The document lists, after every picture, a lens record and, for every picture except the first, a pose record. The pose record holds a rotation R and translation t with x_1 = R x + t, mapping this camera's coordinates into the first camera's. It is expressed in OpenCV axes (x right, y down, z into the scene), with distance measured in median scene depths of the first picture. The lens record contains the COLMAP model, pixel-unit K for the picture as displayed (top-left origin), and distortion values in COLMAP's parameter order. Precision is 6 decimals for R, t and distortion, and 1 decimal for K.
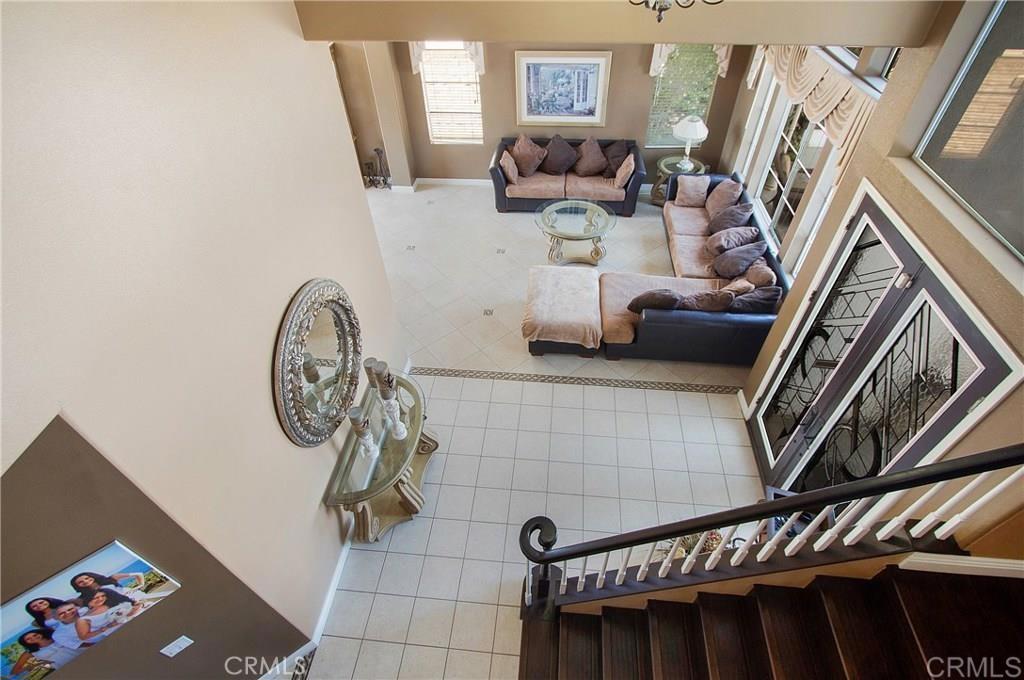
lens RADIAL K [[494.6, 0, 517.1], [0, 494.6, 338.3], [0, 0, 1]] dist [0.000038, 0.000037]
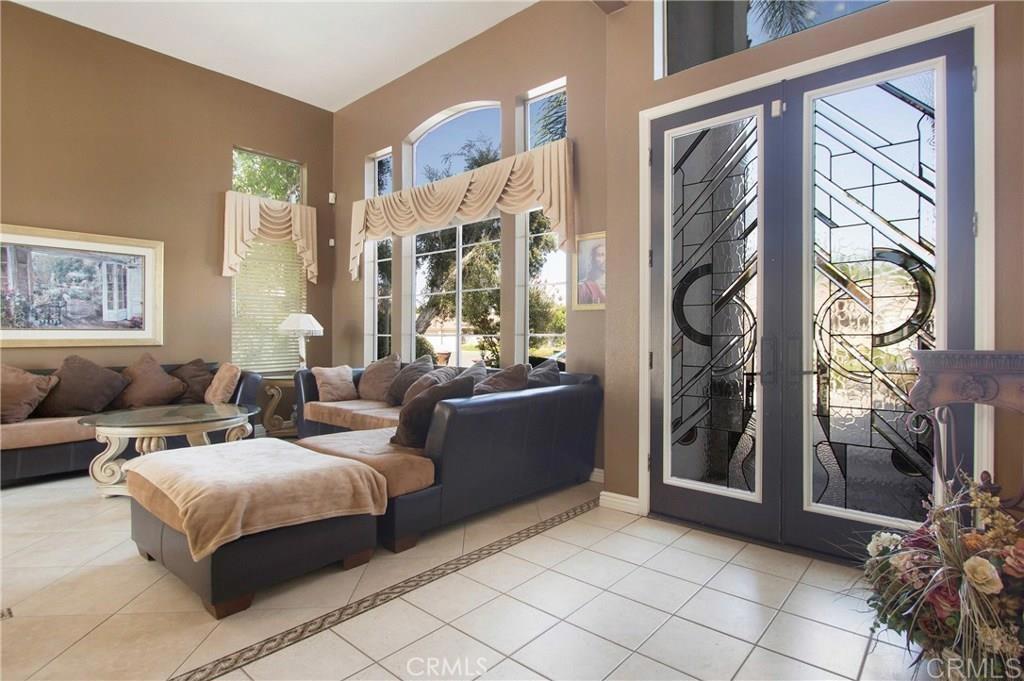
lens RADIAL K [[522.3, 0, 520.2], [0, 522.3, 339.8], [0, 0, 1]] dist [-0.004657, -0.001387]
pose [[0.580871, 0.019863, 0.813754, -0.119630], [0.559759, 0.716062, -0.417044, 0.132012], [-0.590982, 0.697754, 0.404820, 0.458496]]
